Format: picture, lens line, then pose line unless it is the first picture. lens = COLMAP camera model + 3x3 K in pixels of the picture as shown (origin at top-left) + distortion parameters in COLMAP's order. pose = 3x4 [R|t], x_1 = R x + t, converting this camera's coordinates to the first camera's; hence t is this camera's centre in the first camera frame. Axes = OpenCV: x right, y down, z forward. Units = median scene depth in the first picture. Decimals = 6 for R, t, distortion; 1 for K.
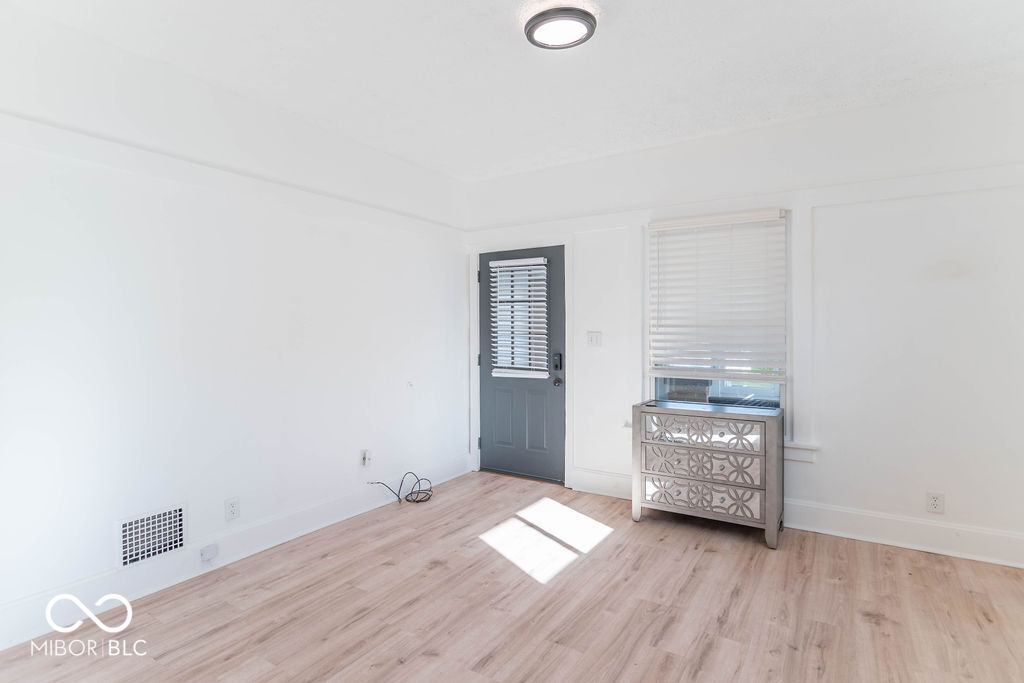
lens RADIAL K [[524.1, 0, 514.2], [0, 524.1, 335.4], [0, 0, 1]] dist [-0.001995, 0.000044]
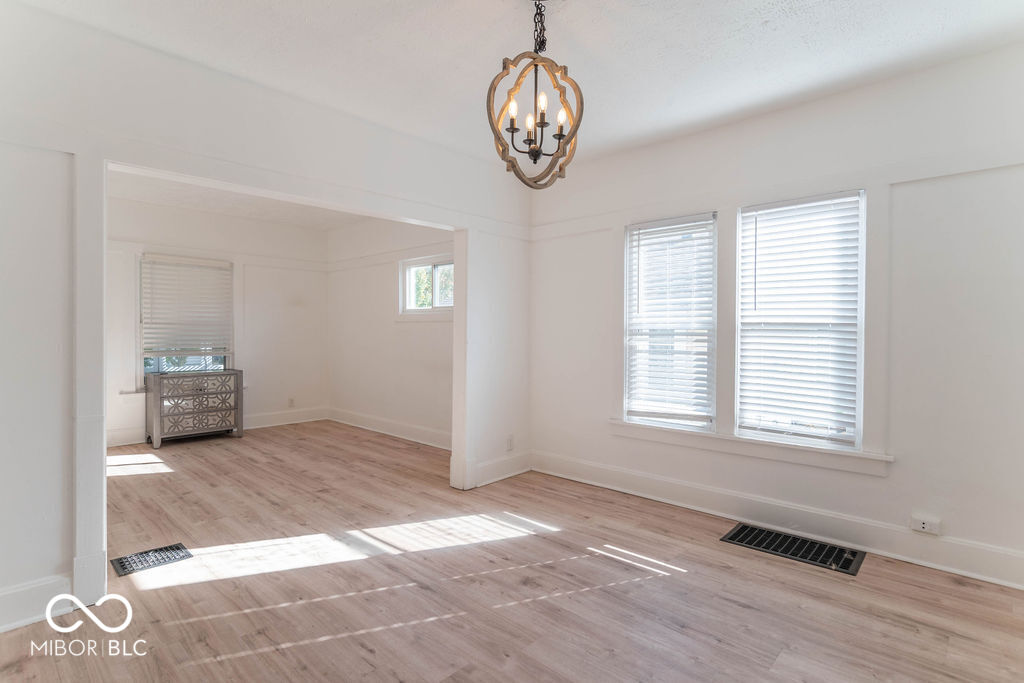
lens RADIAL K [[516.3, 0, 508.7], [0, 516.3, 340.8], [0, 0, 1]] dist [-0.003995, 0.000286]
pose [[0.190266, -0.021350, 0.981500, -1.100318], [-0.000091, 0.999763, 0.021765, -0.000230], [-0.981733, -0.004230, 0.190219, -0.327990]]
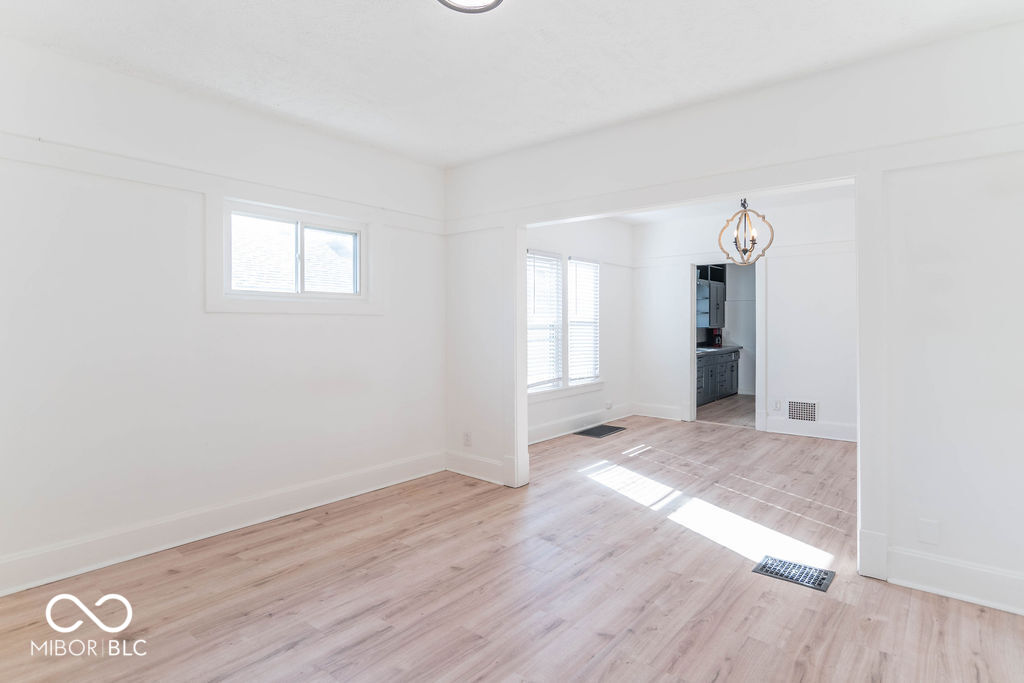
lens RADIAL K [[534.4, 0, 514.1], [0, 534.4, 328.6], [0, 0, 1]] dist [0.001733, 0.000493]
pose [[-0.992886, -0.000852, 0.119062, -0.063866], [0.000416, 0.999943, 0.010622, -0.007267], [-0.119065, 0.010596, -0.992830, 1.263777]]
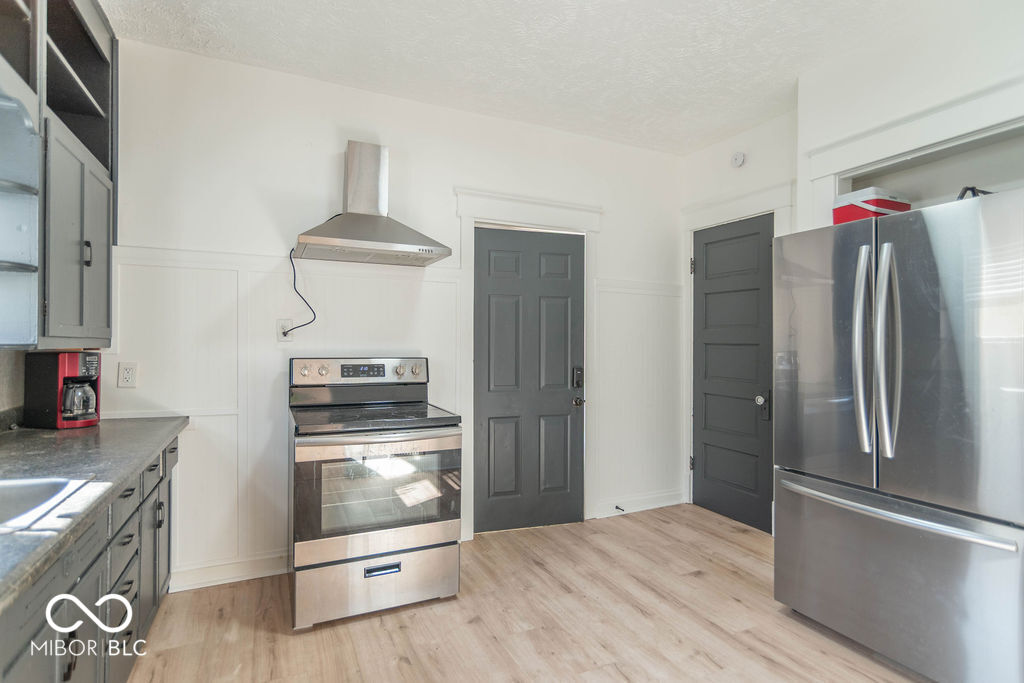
lens RADIAL K [[516.3, 0, 508.7], [0, 516.3, 340.8], [0, 0, 1]] dist [-0.003995, 0.000286]
pose [[-0.543943, -0.020029, -0.838883, -0.541807], [-0.012741, 0.999797, -0.015610, 0.012022], [0.839025, 0.002197, -0.544088, -0.841178]]
